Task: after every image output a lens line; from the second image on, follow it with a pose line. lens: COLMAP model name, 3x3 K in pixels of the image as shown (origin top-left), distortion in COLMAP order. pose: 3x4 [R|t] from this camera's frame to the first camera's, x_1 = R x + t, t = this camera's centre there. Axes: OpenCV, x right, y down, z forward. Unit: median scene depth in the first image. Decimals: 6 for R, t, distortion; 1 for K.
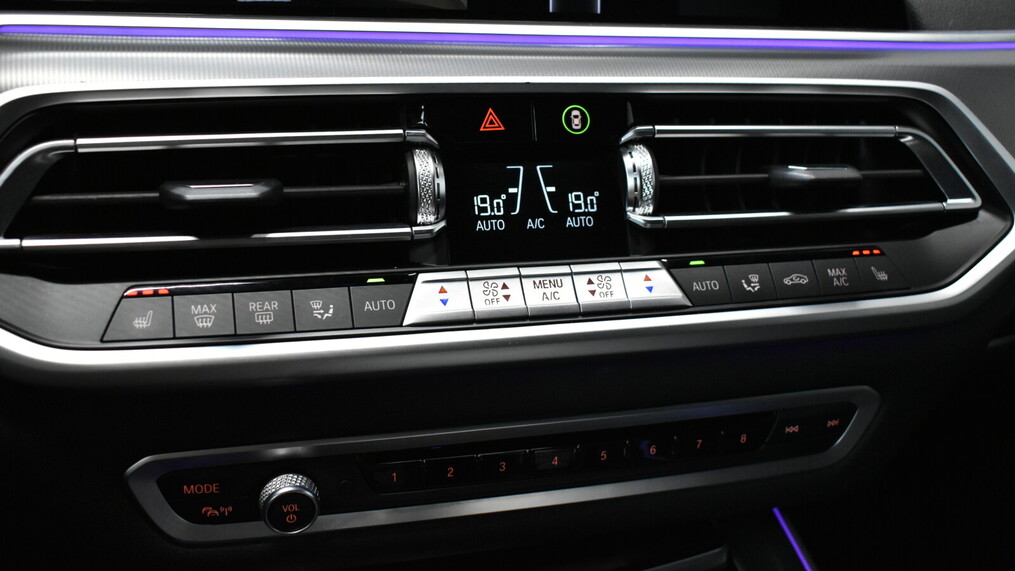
lens RADIAL K [[1035.5, 0, 517.3], [0, 1035.5, 284.9], [0, 0, 1]] dist [-0.011515, 0.000000]
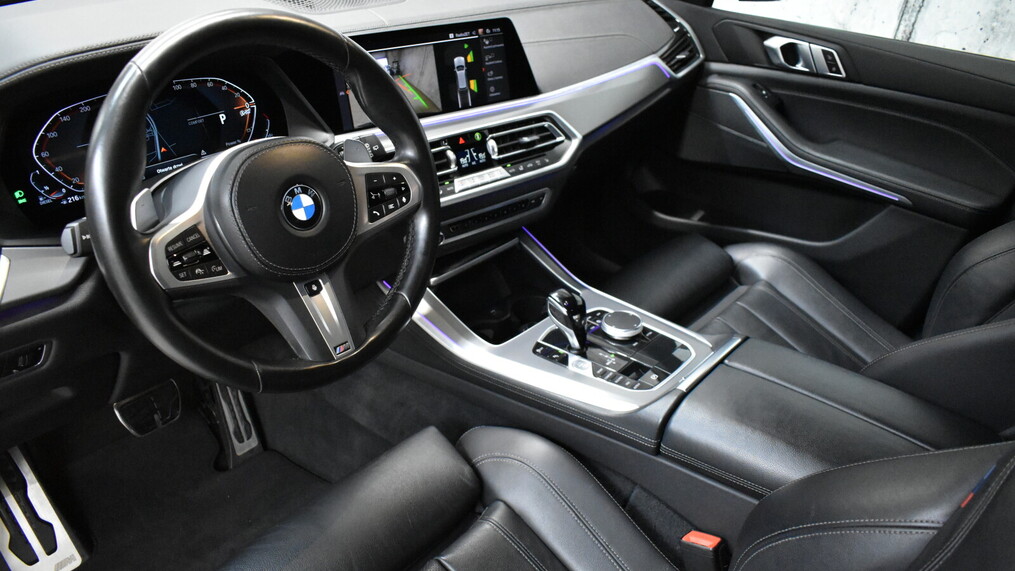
lens RADIAL K [[831.0, 0, 510.9], [0, 831.0, 286.3], [0, 0, 1]] dist [-0.022361, 0.006726]
pose [[0.904006, -0.228073, 0.361601, -1.162969], [0.172286, 0.968441, 0.180109, -0.153985], [-0.391268, -0.100521, 0.914771, -2.162849]]
